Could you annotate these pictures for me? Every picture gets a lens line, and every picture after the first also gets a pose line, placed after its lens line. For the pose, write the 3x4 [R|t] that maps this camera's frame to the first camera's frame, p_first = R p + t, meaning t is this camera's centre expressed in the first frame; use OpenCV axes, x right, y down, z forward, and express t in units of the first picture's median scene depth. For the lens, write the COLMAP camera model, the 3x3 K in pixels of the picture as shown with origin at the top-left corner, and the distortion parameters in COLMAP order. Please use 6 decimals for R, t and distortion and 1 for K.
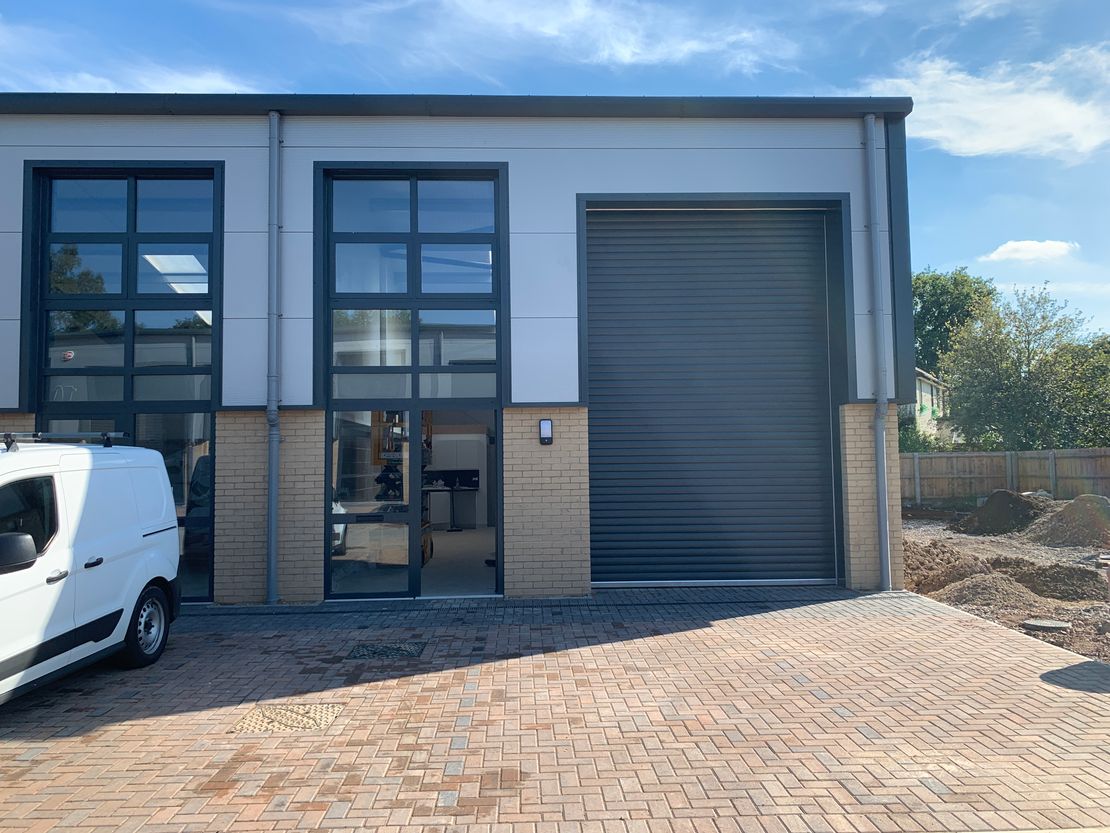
lens RADIAL K [[843.2, 0, 546.2], [0, 843.2, 402.9], [0, 0, 1]] dist [0.114227, -0.224349]
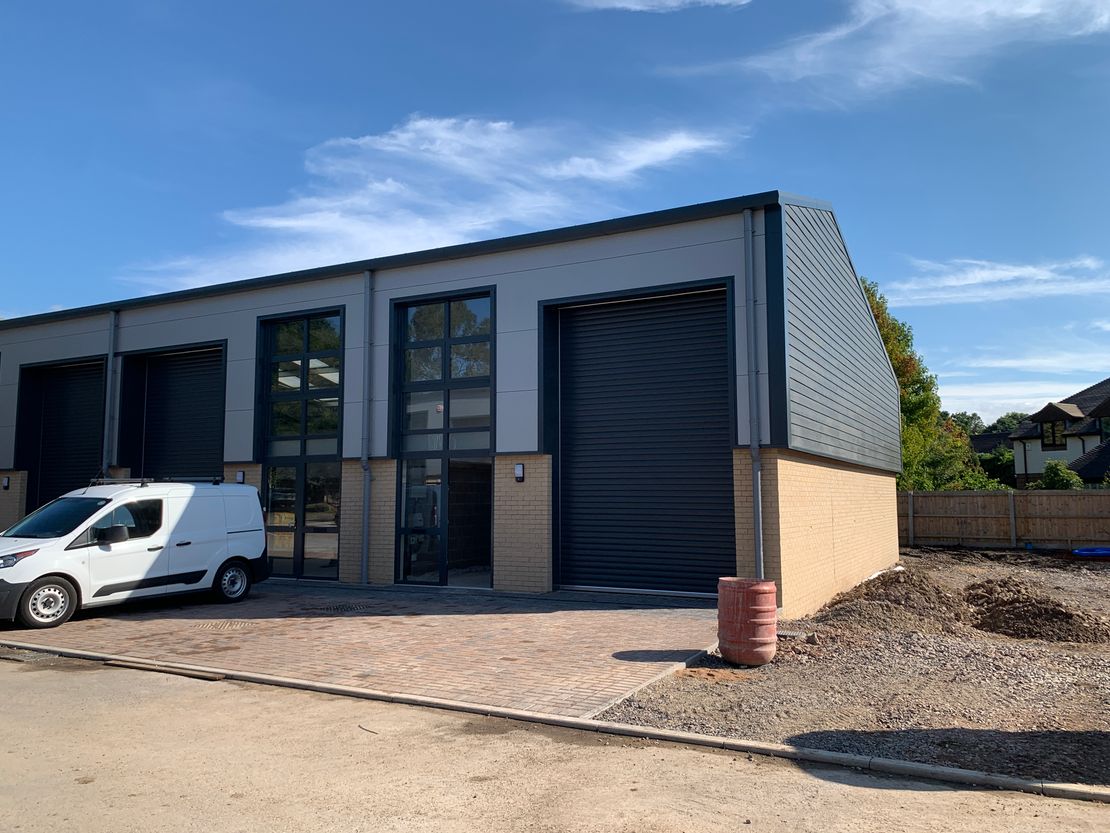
lens RADIAL K [[843.2, 0, 546.2], [0, 843.2, 402.9], [0, 0, 1]] dist [0.114227, -0.224349]
pose [[0.863806, -0.044839, -0.501825, 0.743559], [0.025973, 0.998671, -0.044526, -0.017873], [0.503154, 0.025428, 0.863822, -0.184056]]
